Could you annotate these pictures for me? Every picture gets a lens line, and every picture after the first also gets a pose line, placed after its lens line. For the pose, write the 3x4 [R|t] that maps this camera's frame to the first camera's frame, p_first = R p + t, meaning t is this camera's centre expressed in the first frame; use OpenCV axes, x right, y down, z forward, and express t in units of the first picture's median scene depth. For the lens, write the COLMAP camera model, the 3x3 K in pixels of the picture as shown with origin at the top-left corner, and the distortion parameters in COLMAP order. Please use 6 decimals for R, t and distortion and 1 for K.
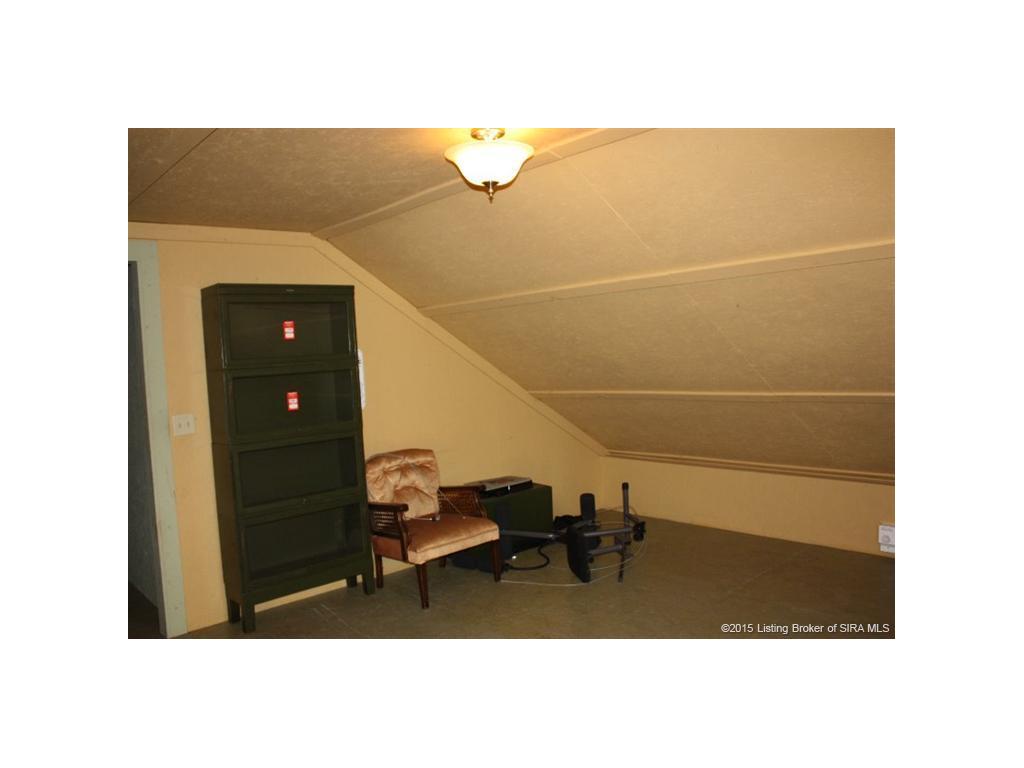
lens RADIAL K [[696.7, 0, 512.0], [0, 696.7, 384.0], [0, 0, 1]] dist [-0.152802, 0.145454]
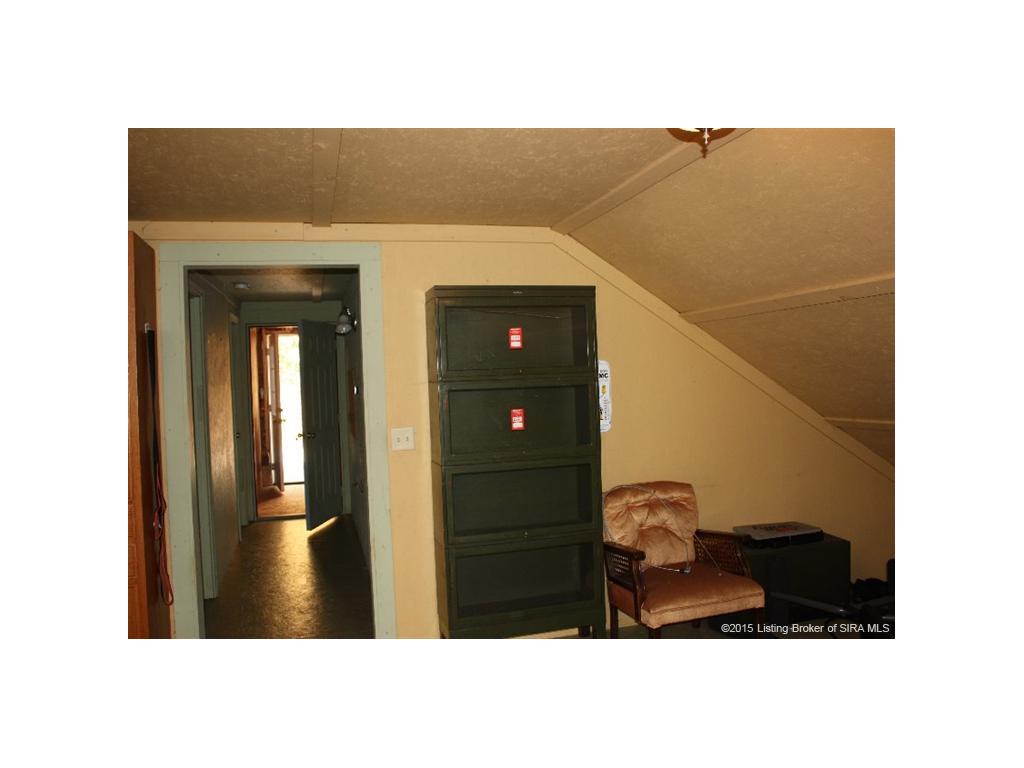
lens RADIAL K [[696.7, 0, 512.0], [0, 696.7, 384.0], [0, 0, 1]] dist [-0.152802, 0.145454]
pose [[0.891985, 0.033620, -0.450813, 0.064259], [-0.036768, 0.999322, 0.001776, -0.019146], [0.450567, 0.014991, 0.892617, 0.185830]]
